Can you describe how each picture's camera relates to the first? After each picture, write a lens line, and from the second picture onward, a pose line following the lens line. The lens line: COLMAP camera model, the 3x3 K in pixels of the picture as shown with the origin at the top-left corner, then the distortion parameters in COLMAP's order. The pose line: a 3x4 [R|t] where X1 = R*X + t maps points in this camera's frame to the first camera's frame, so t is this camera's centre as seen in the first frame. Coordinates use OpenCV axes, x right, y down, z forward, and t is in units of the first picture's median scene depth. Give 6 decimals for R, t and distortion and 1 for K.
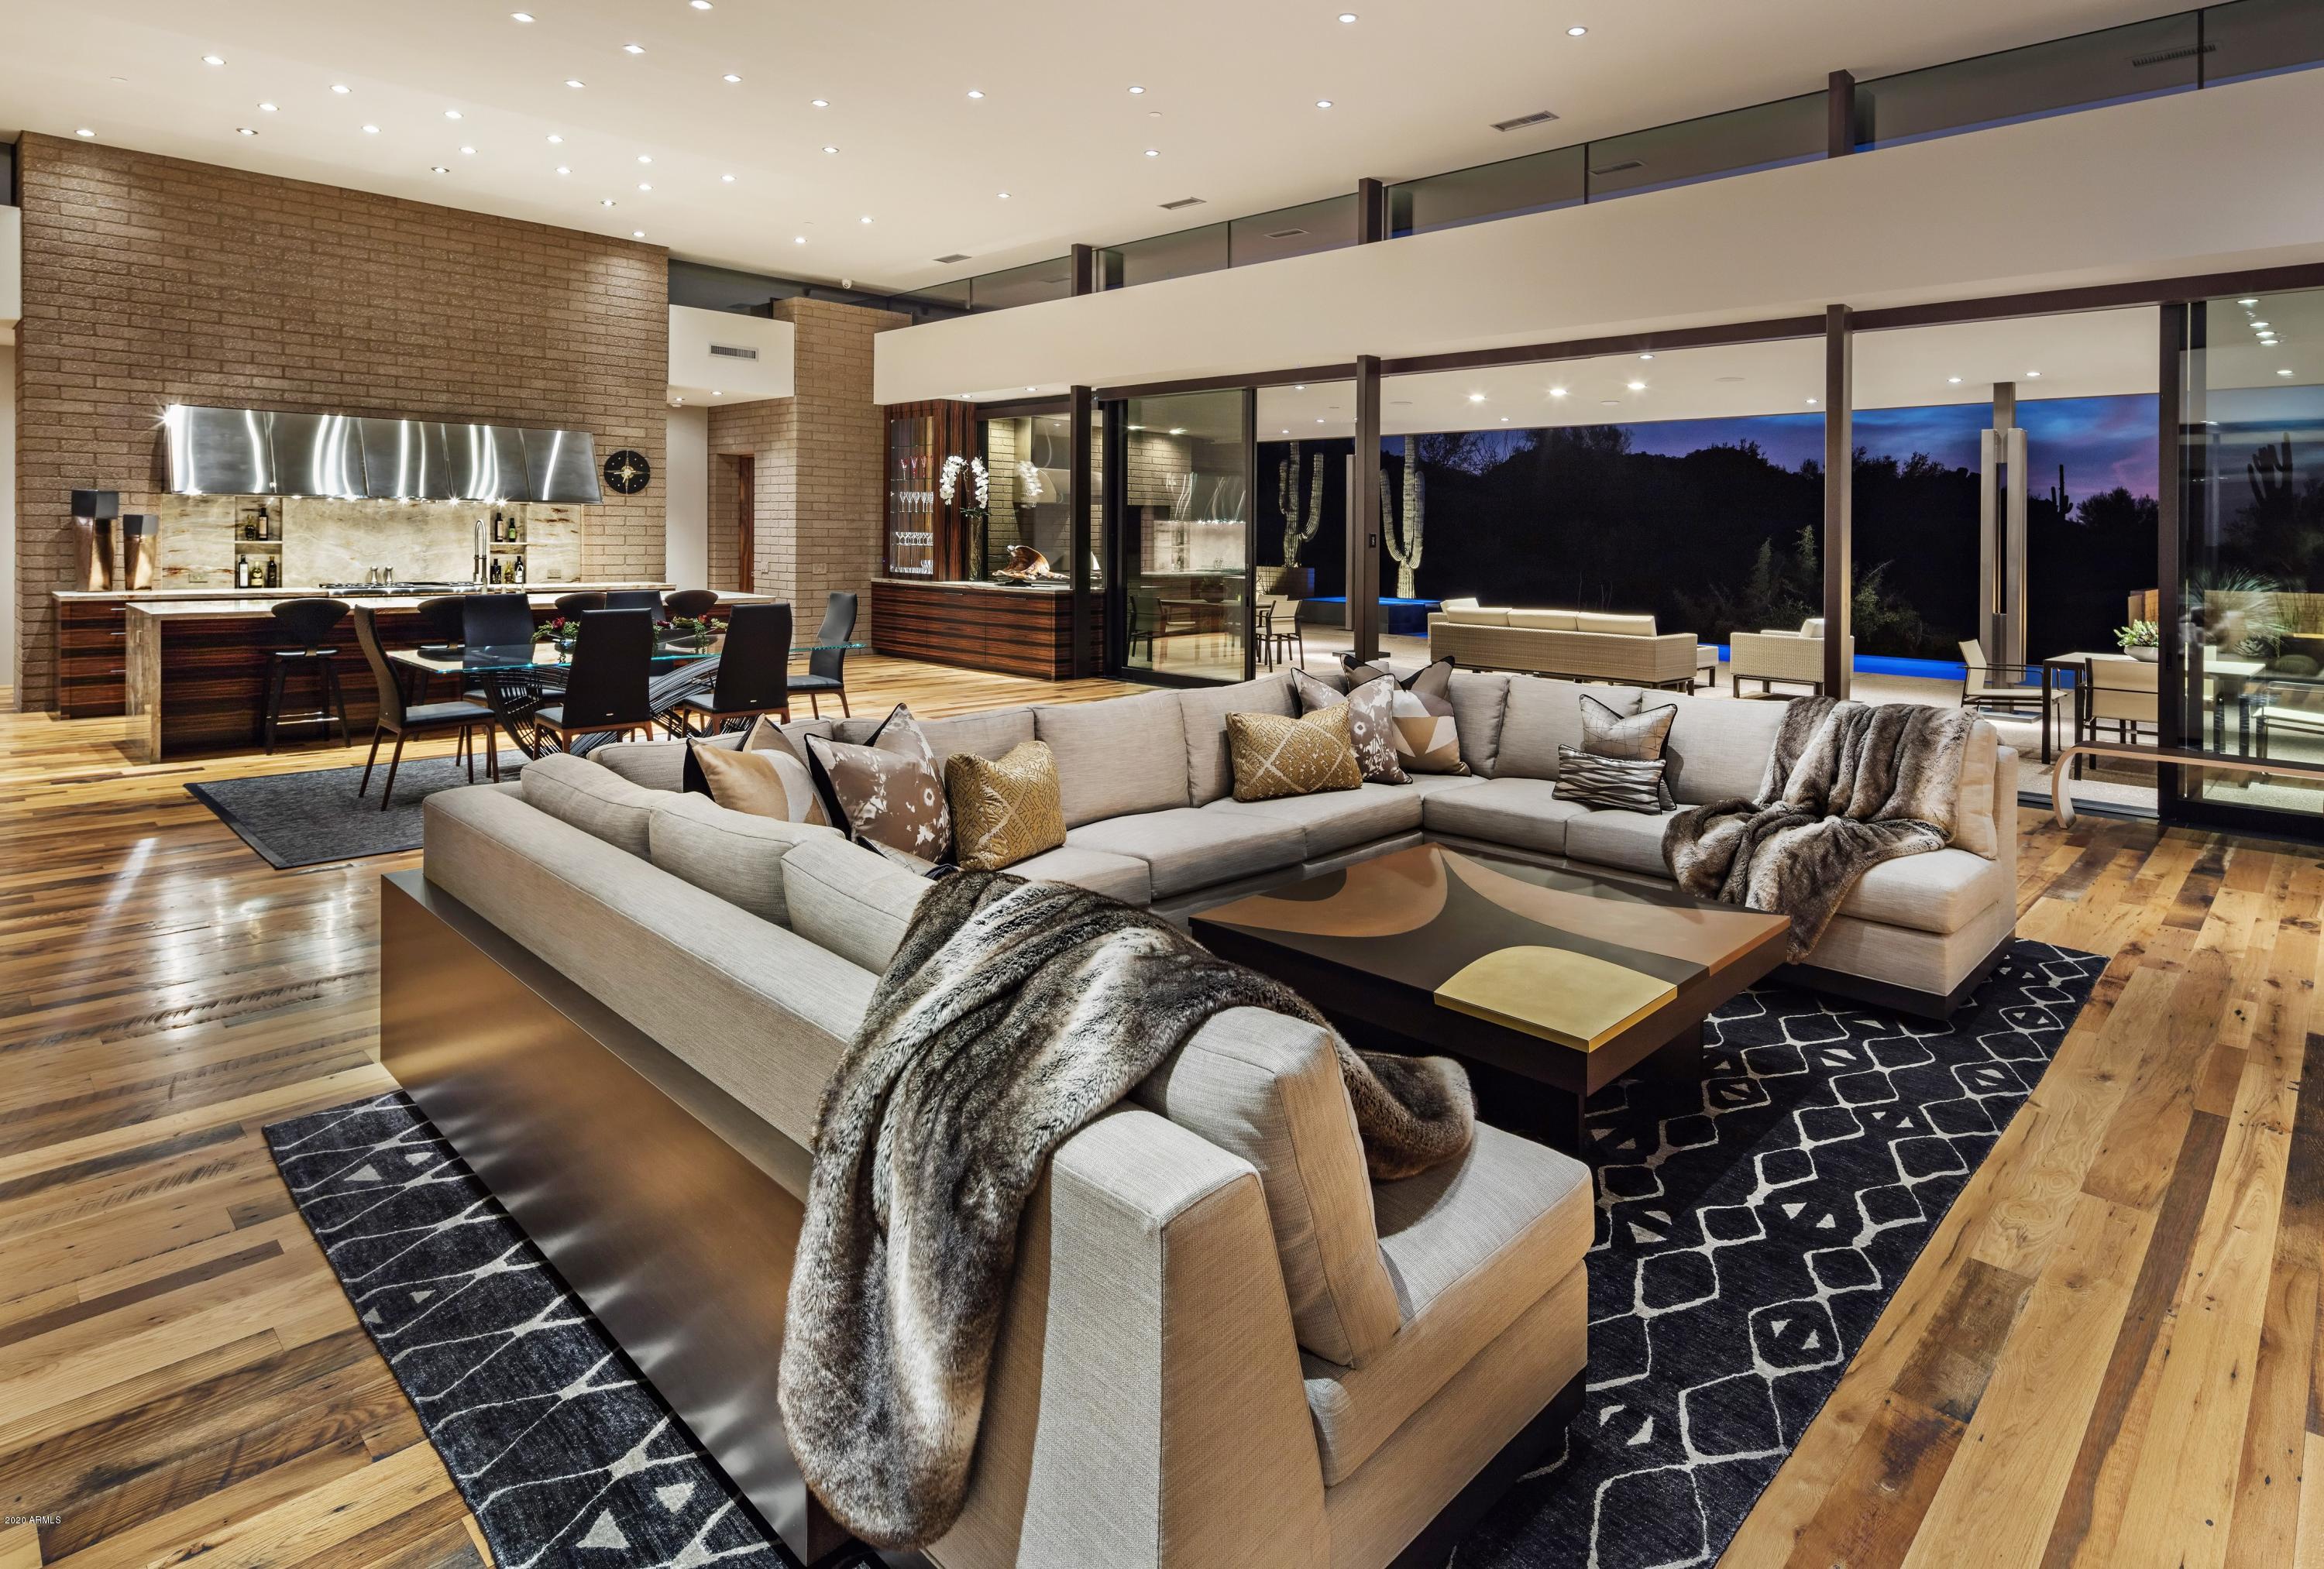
lens RADIAL K [[1211.1, 0, 1239.8], [0, 1211.1, 567.0], [0, 0, 1]] dist [0.011241, -0.001486]
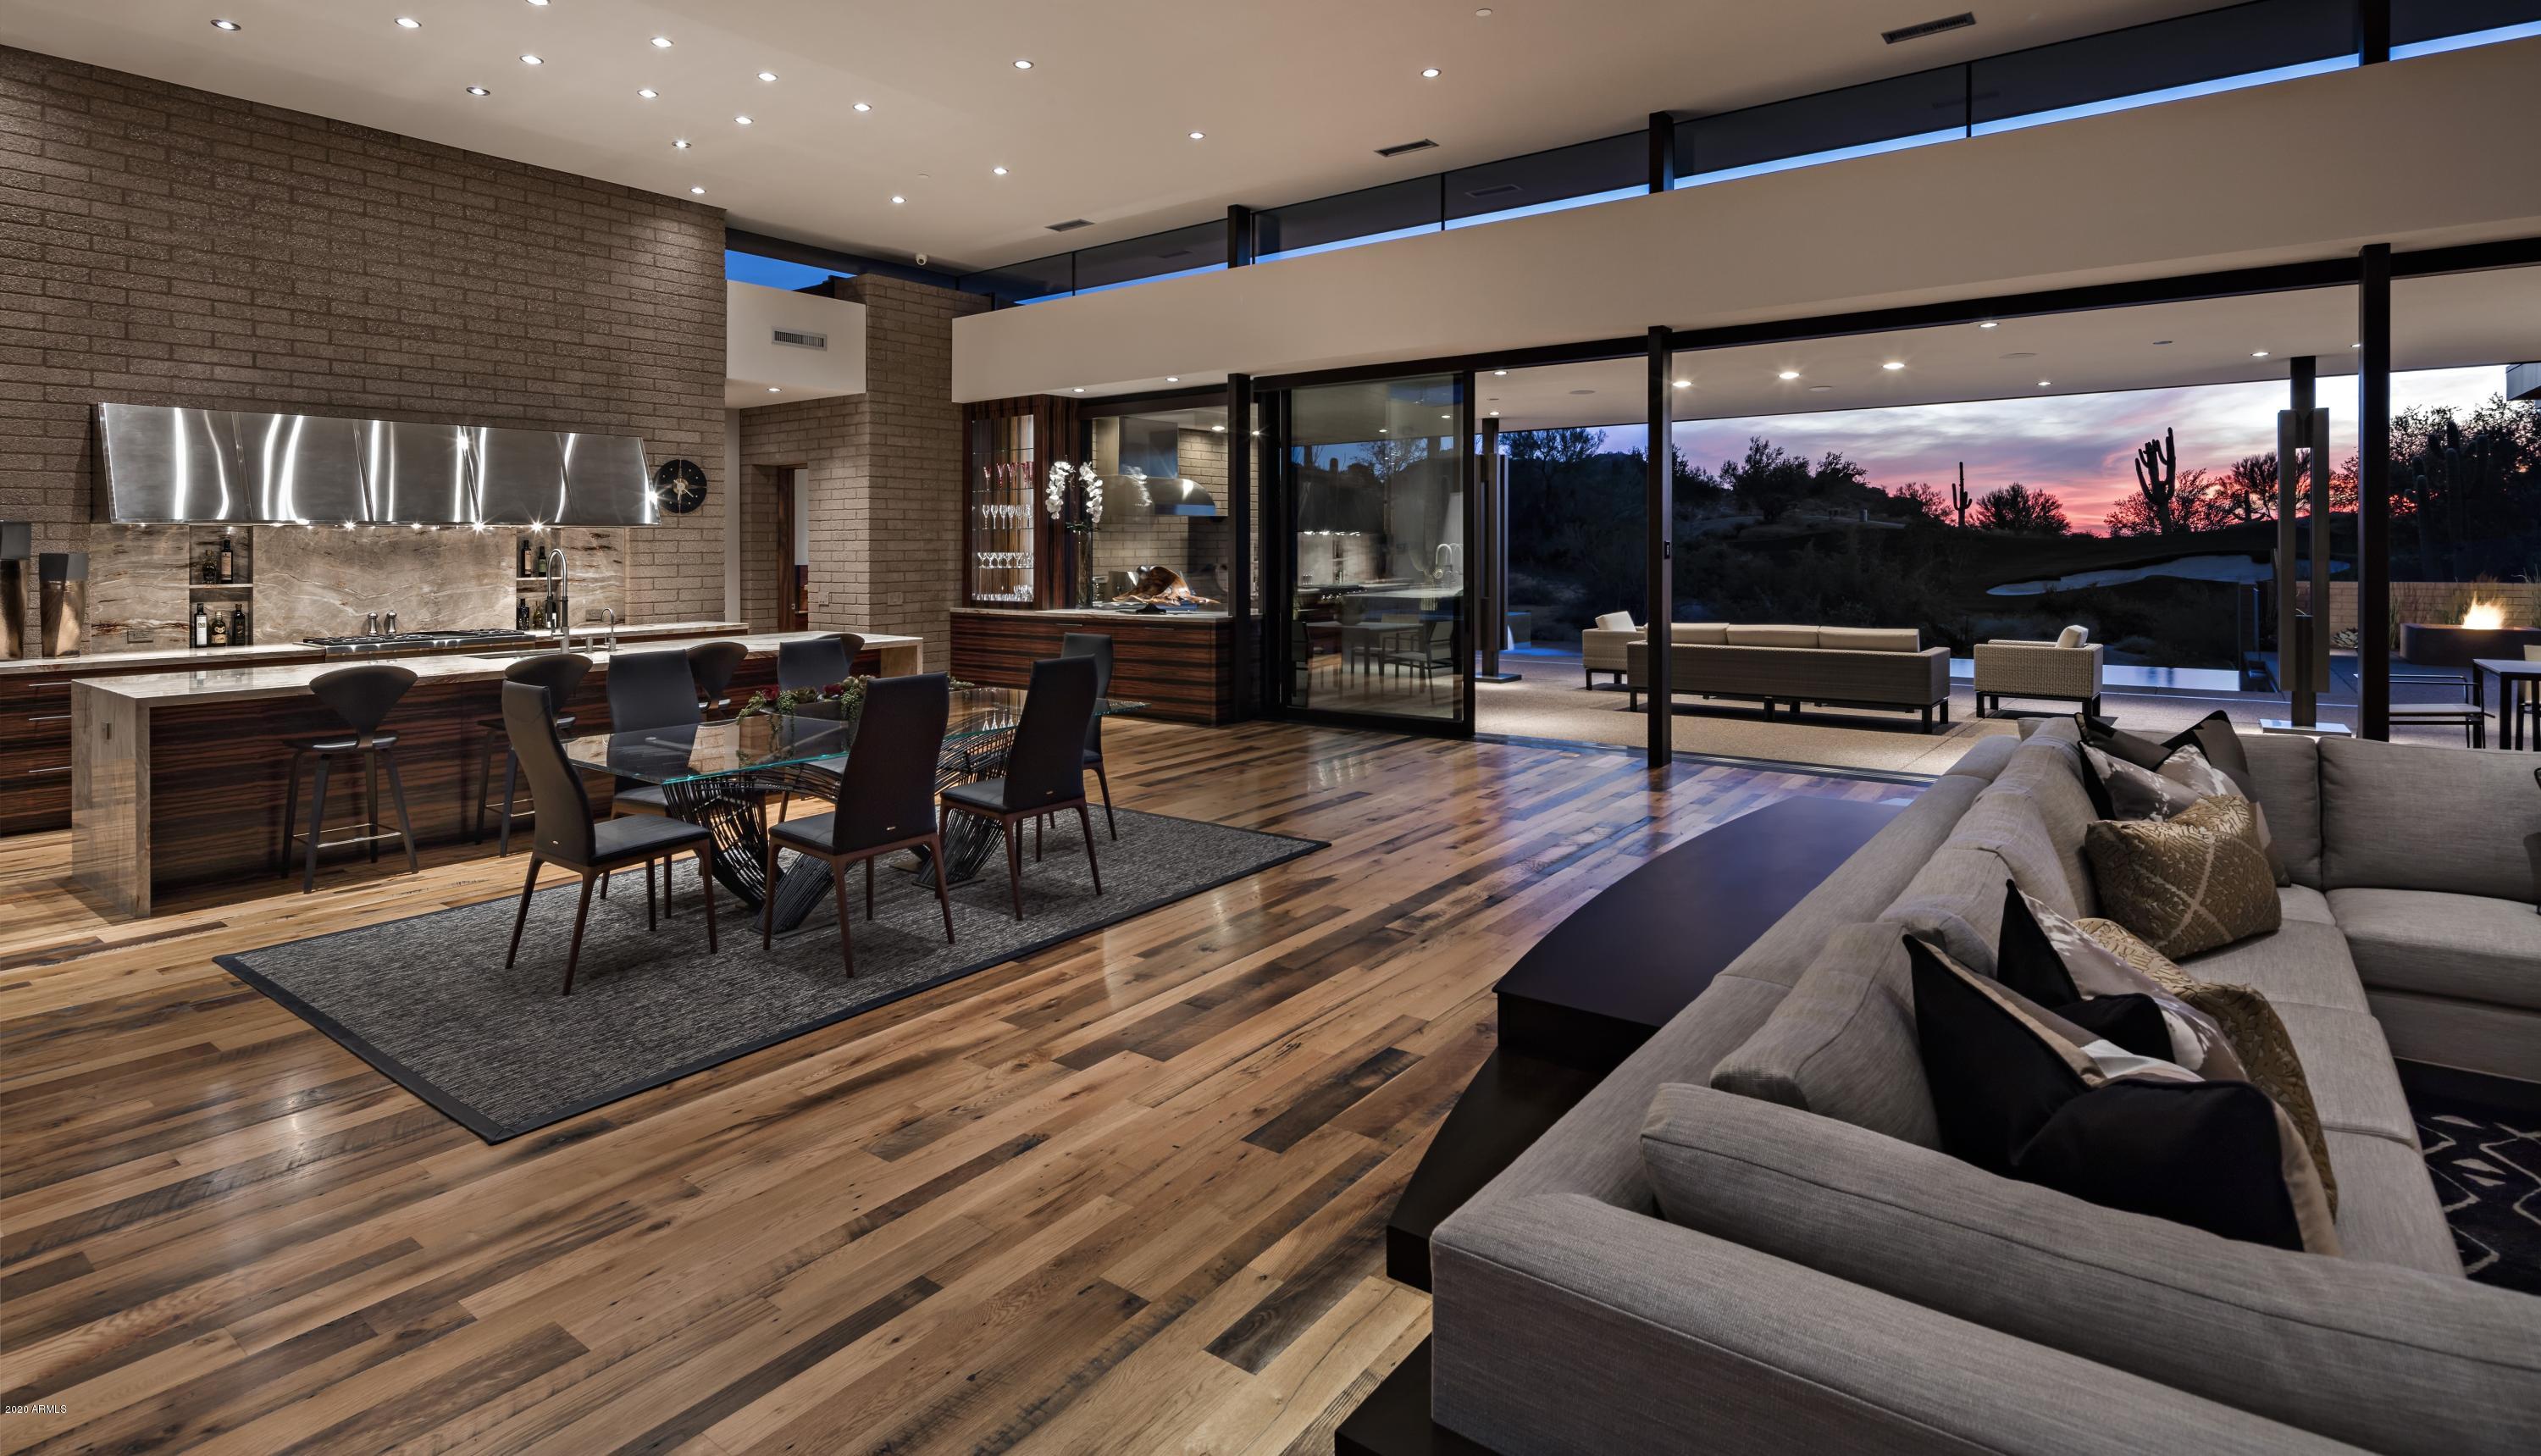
lens RADIAL K [[1223.1, 0, 1261.2], [0, 1223.1, 558.7], [0, 0, 1]] dist [0.002600, 0.001970]
pose [[0.995137, -0.023318, 0.095695, -0.217866], [0.024929, 0.999566, -0.015667, -0.008364], [-0.095289, 0.017976, 0.995287, 0.170120]]
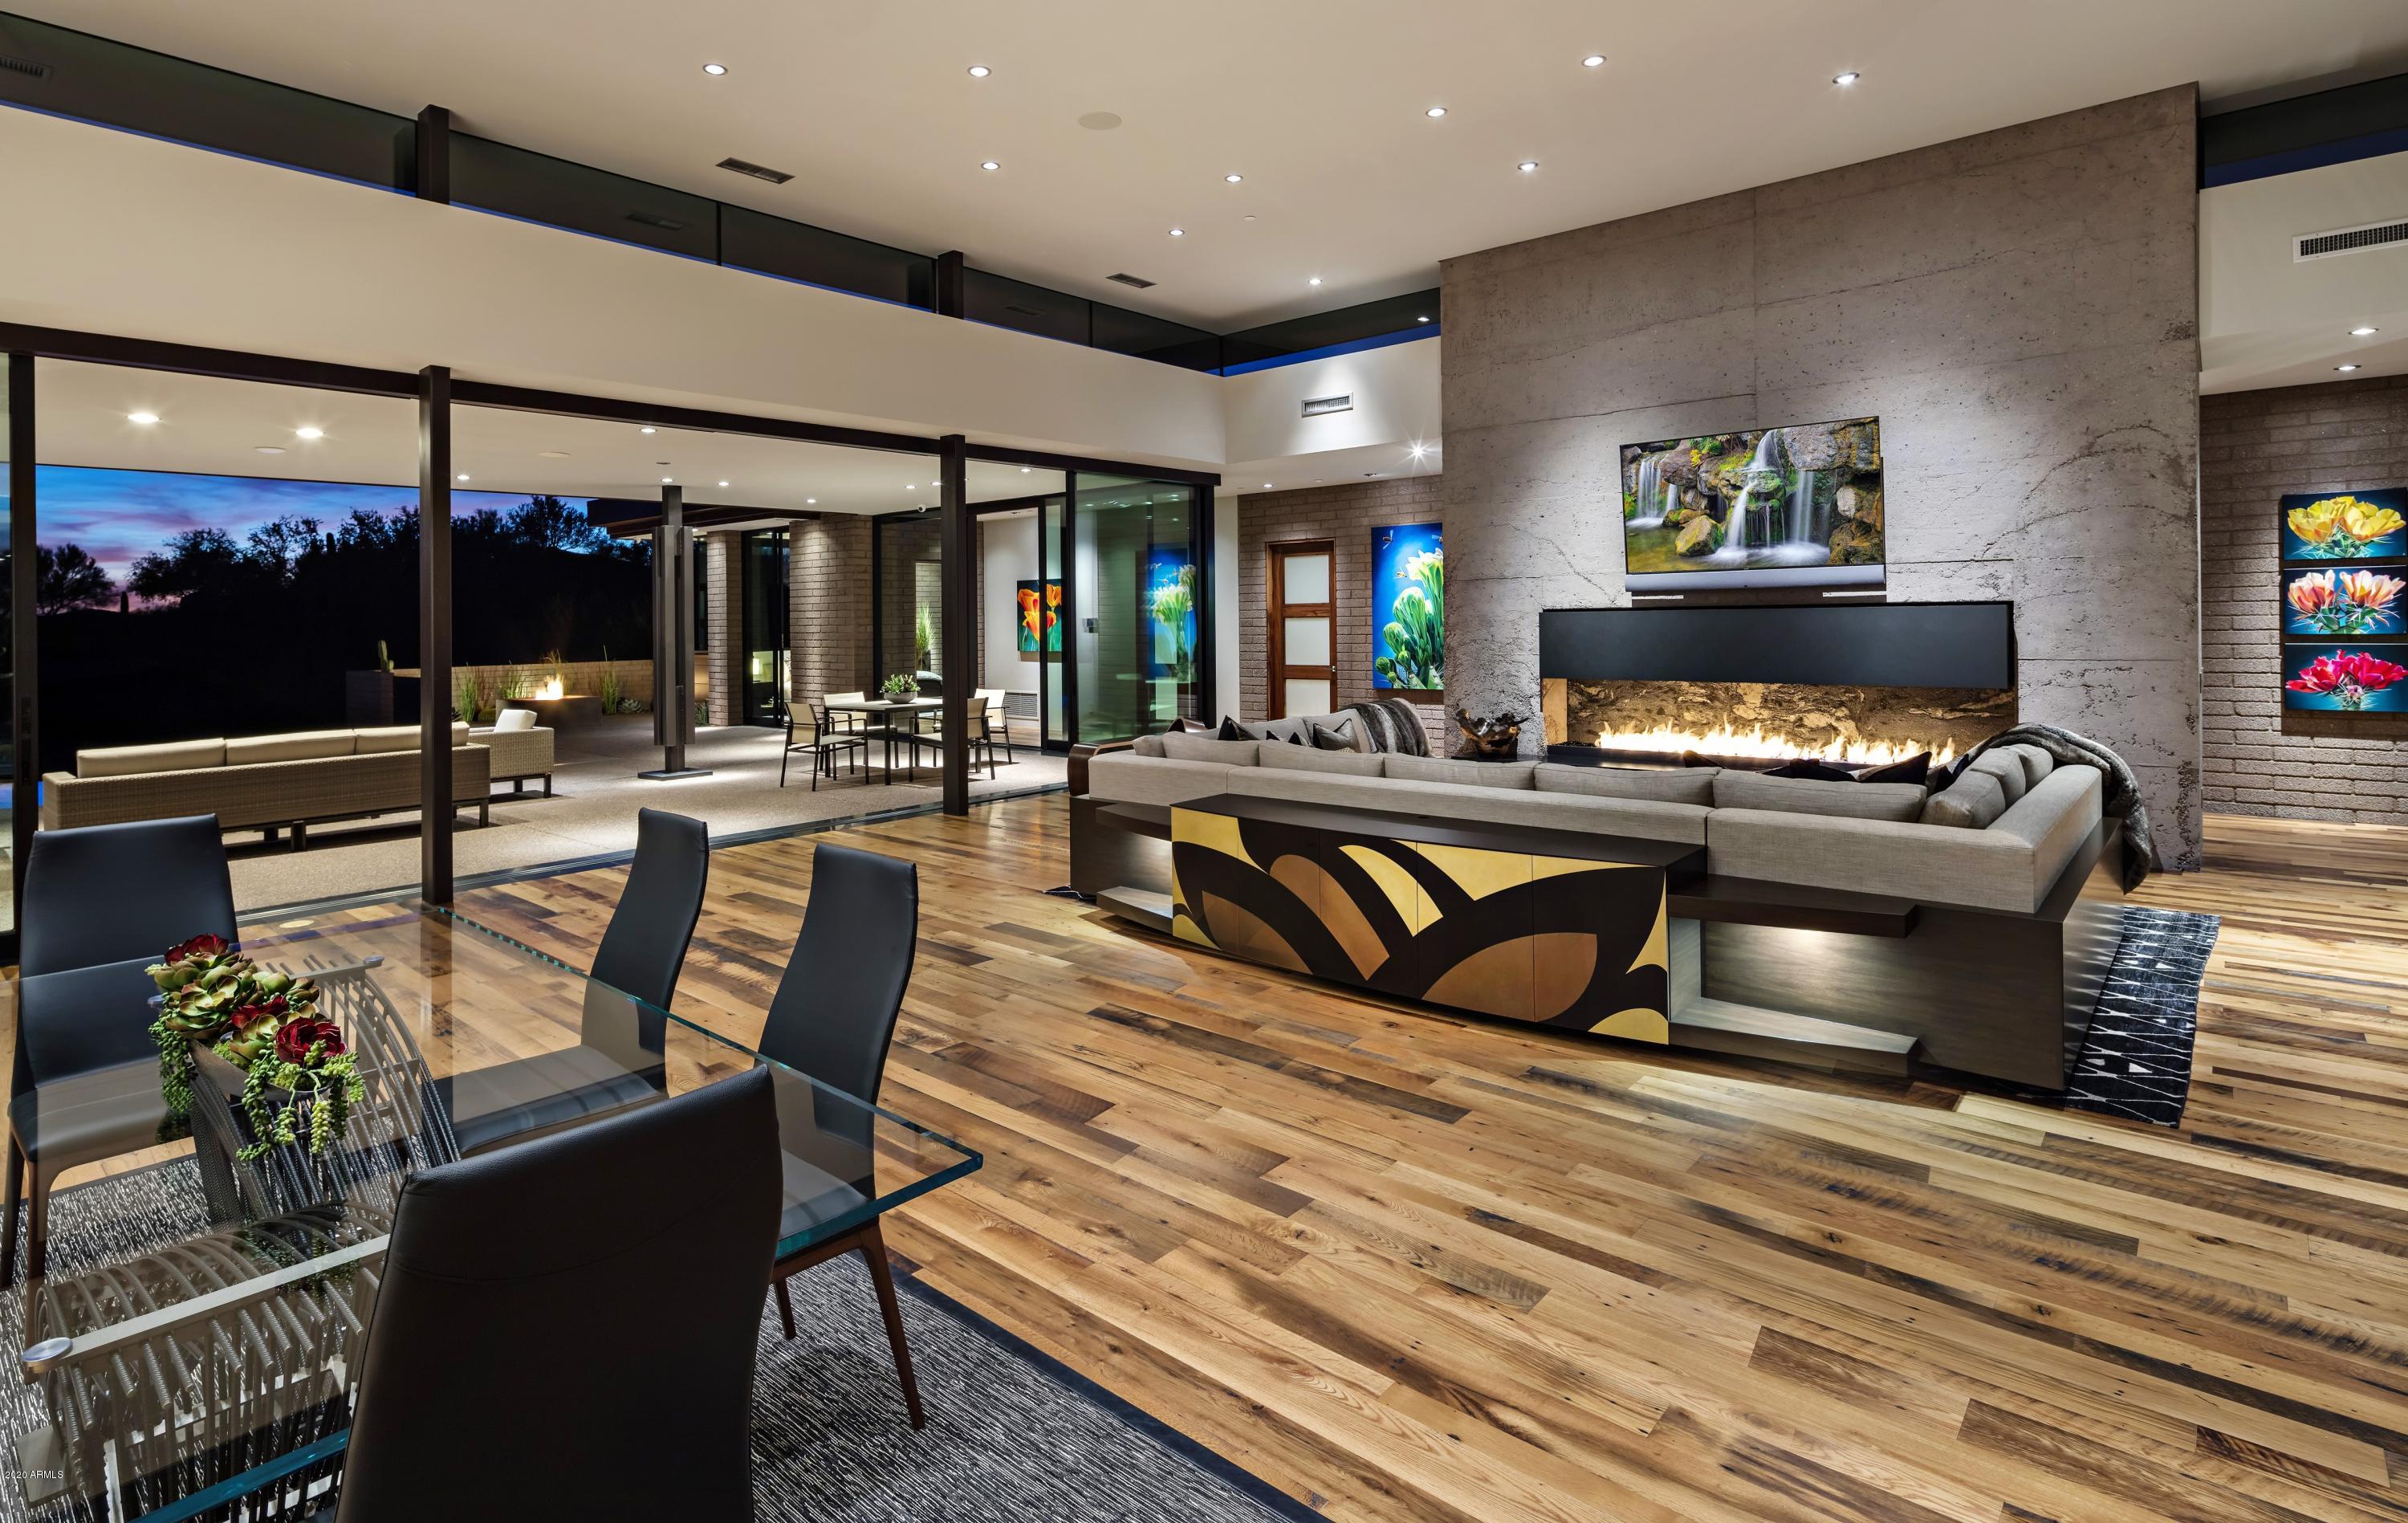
lens RADIAL K [[1219.7, 0, 1177.2], [0, 1219.7, 621.7], [0, 0, 1]] dist [0.007016, 0.000109]
pose [[-0.021251, -0.019065, 0.999592, -0.508674], [0.044686, 0.998801, 0.020000, -0.022772], [-0.998775, 0.045093, -0.020373, 0.512788]]
